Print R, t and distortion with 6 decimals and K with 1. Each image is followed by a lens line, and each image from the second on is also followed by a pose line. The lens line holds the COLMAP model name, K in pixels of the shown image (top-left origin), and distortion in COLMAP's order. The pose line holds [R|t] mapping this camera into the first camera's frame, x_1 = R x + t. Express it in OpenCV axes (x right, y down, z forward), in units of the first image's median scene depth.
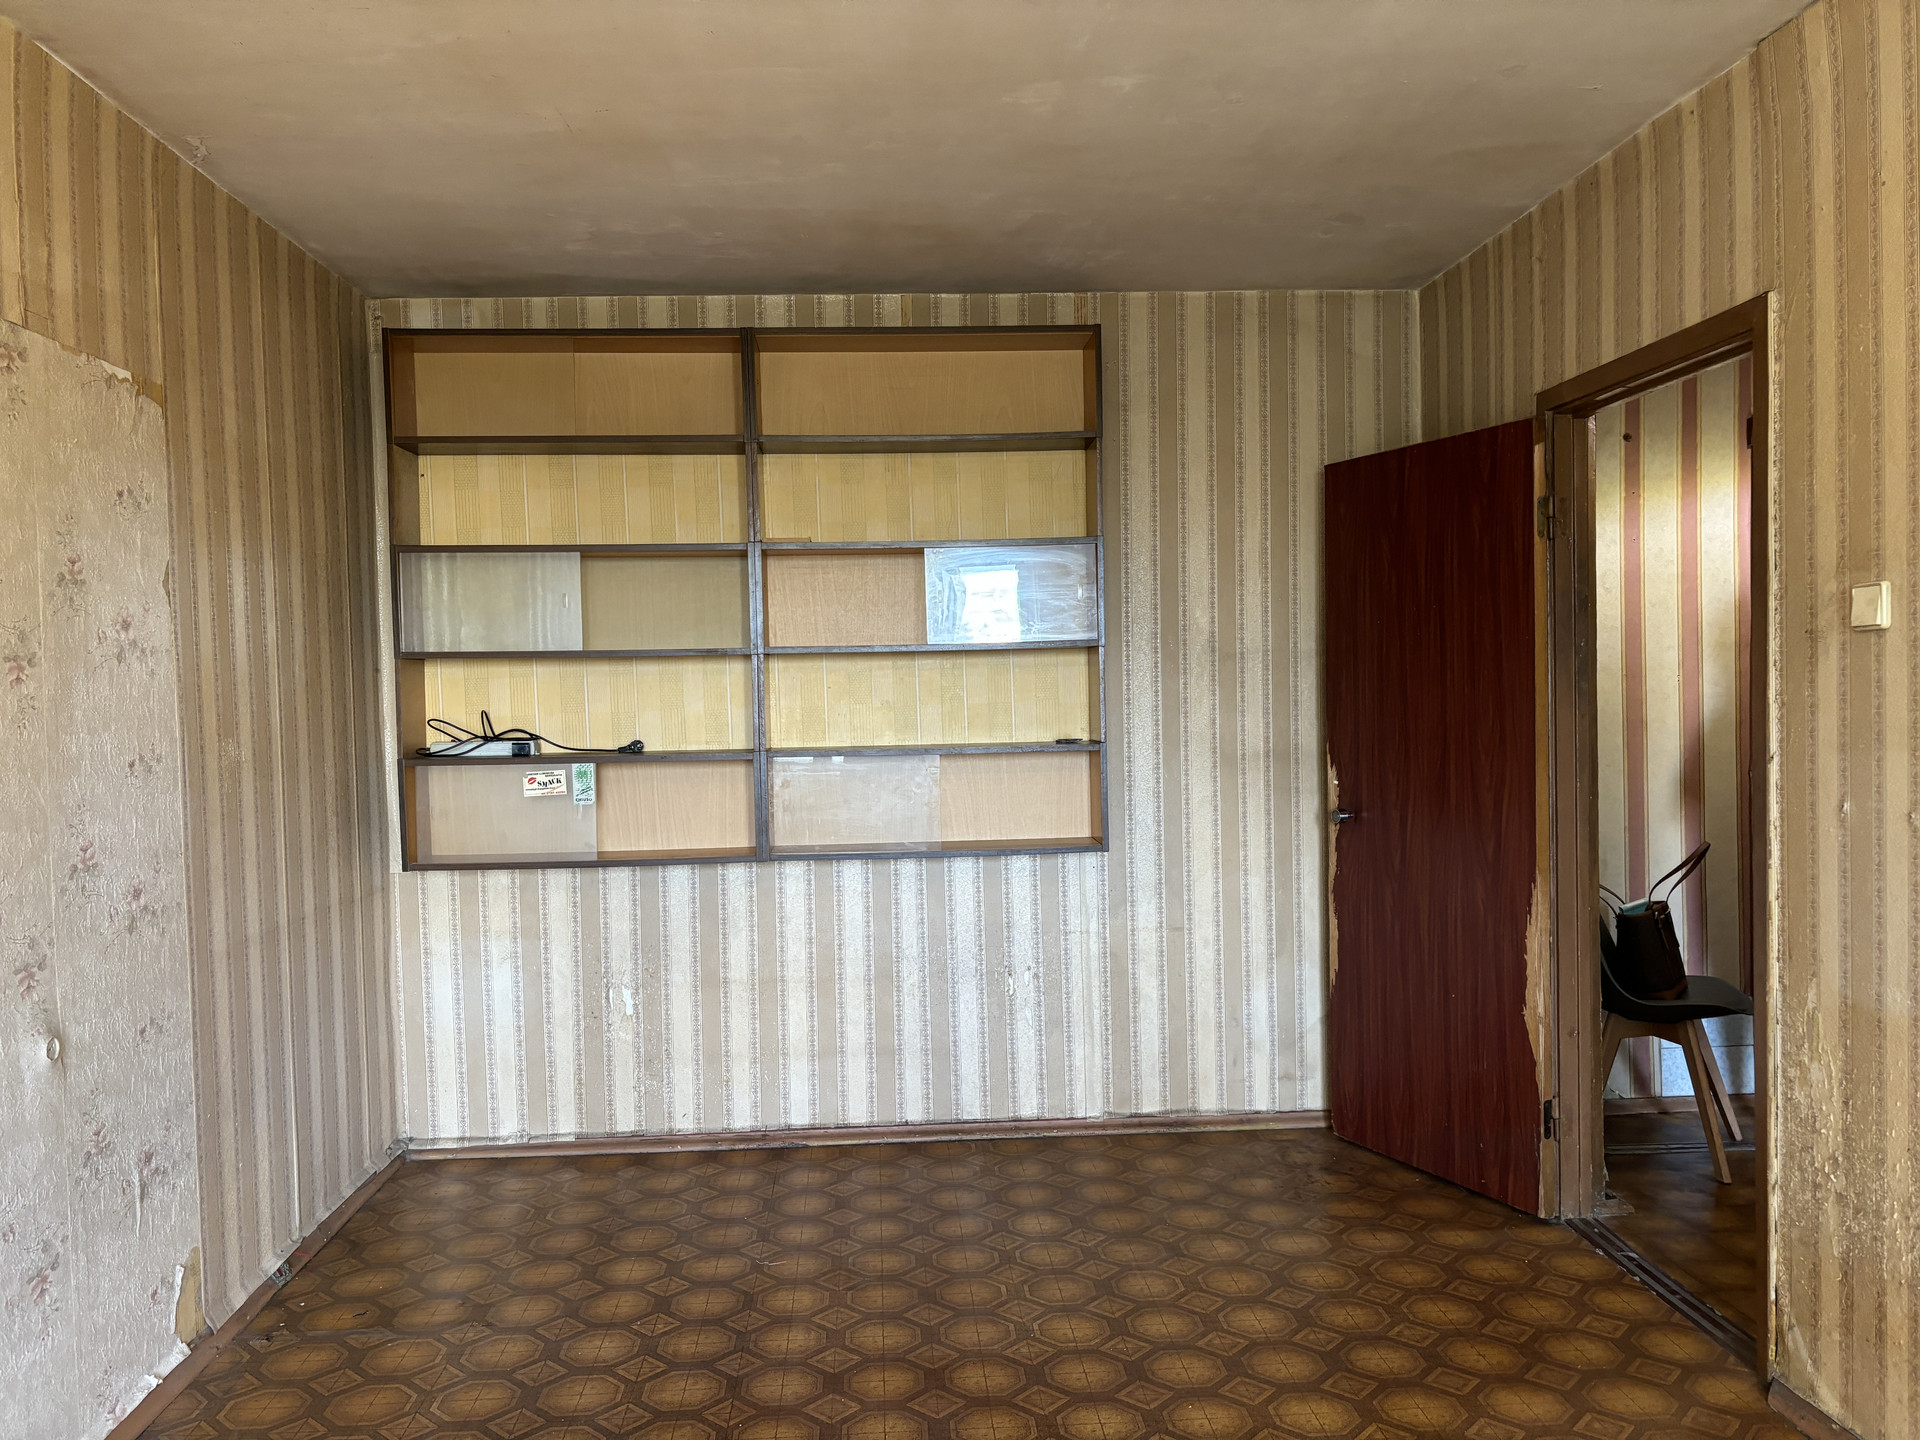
lens RADIAL K [[1452.8, 0, 966.6], [0, 1452.8, 730.2], [0, 0, 1]] dist [0.034656, -0.042974]
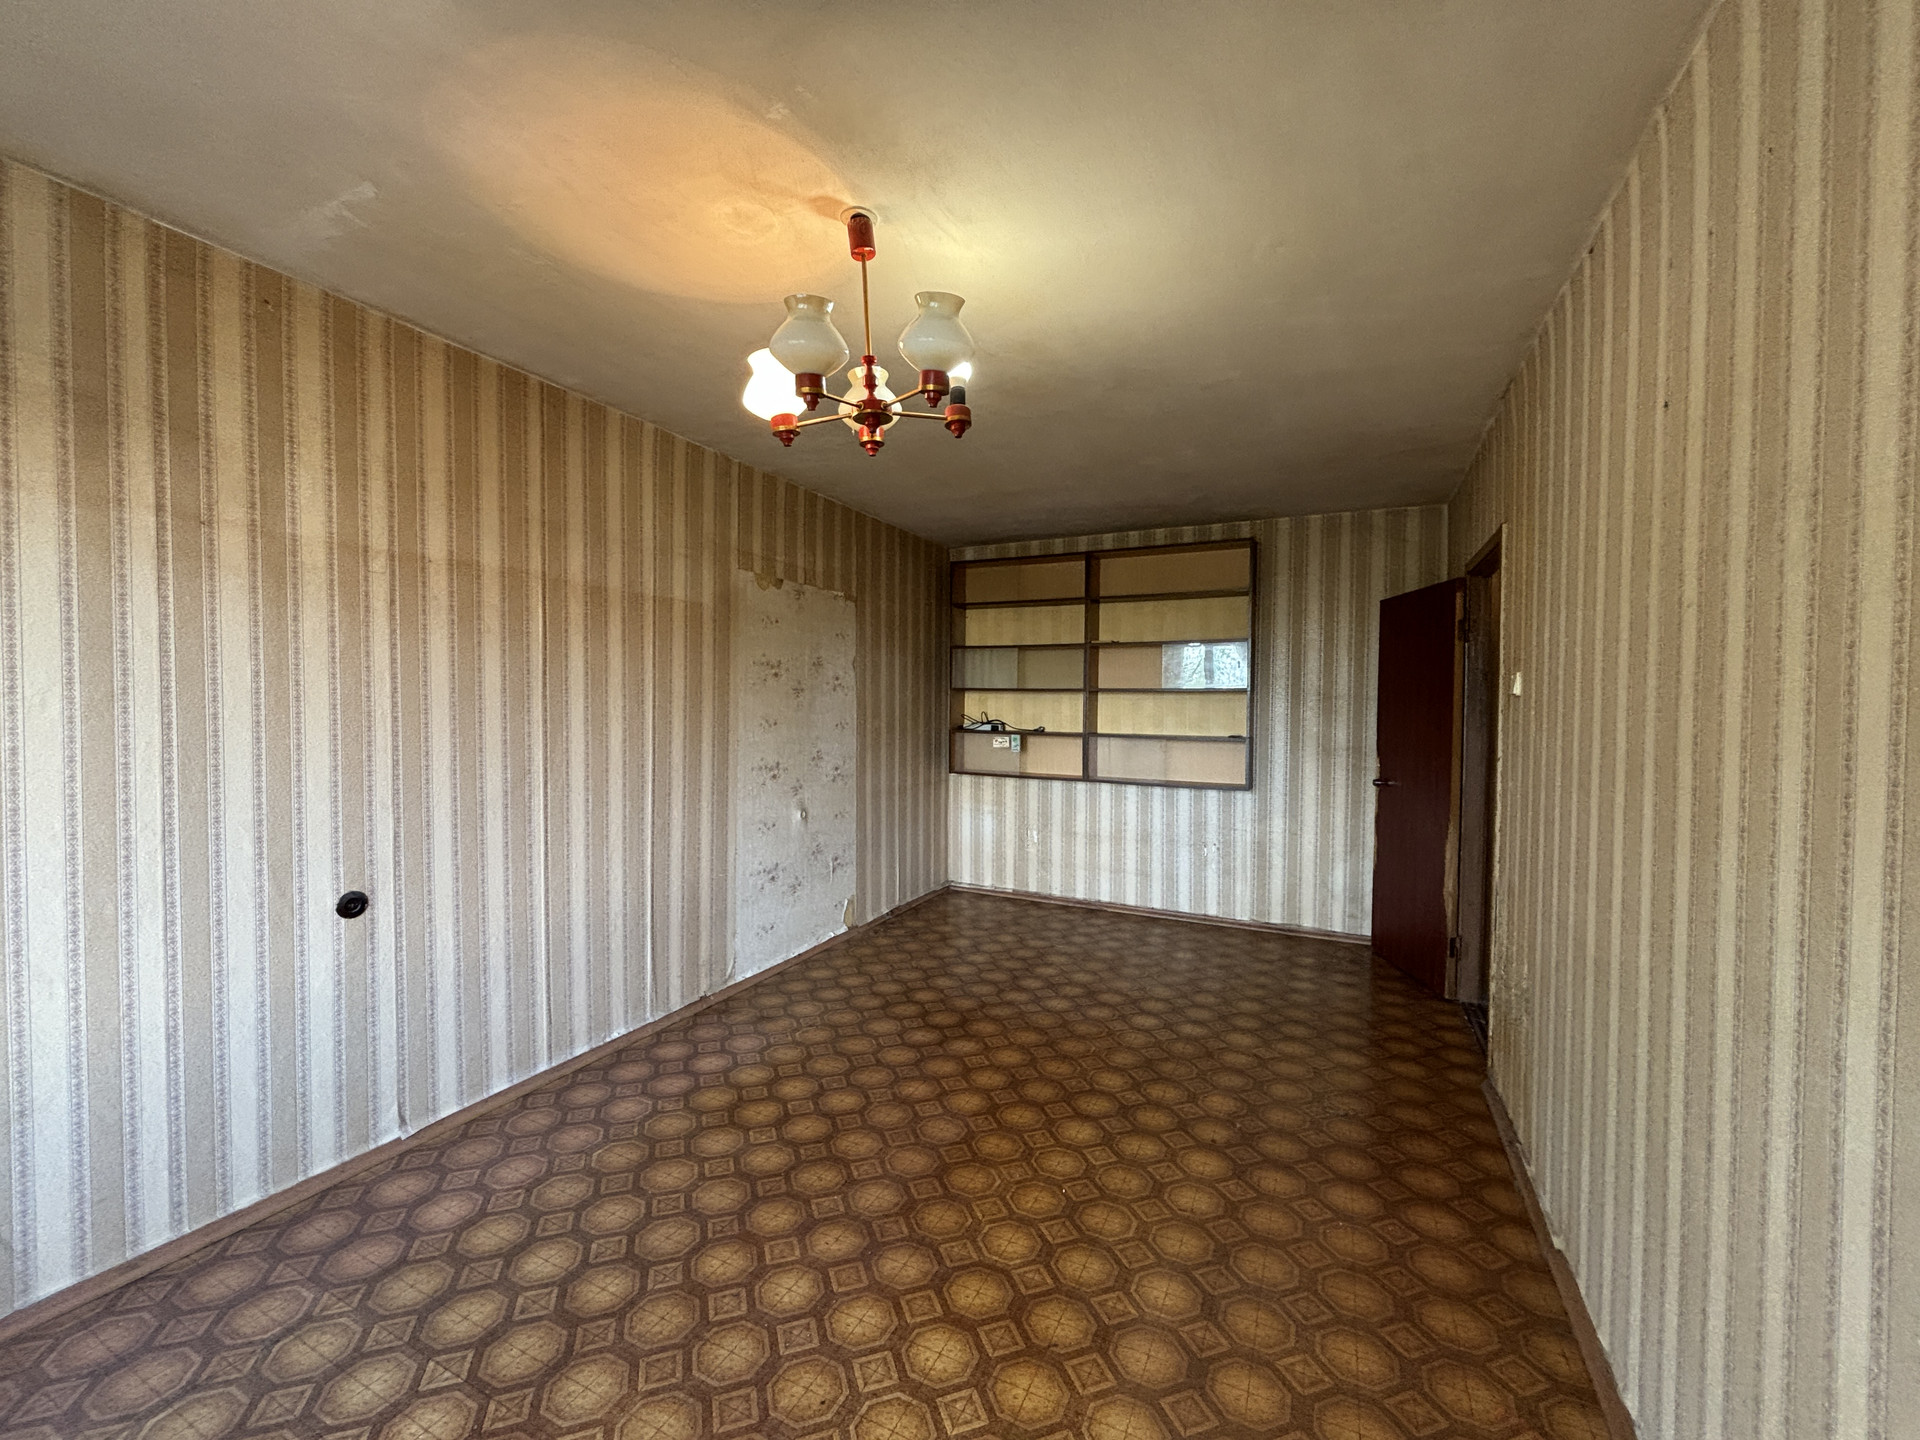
lens RADIAL K [[776.3, 0, 961.1], [0, 776.3, 711.6], [0, 0, 1]] dist [-0.001980, -0.000783]
pose [[0.870842, 0.036358, -0.490217, 0.274215], [-0.044975, 0.998971, -0.005805, -0.004279], [0.489501, 0.027103, 0.871581, -0.163280]]
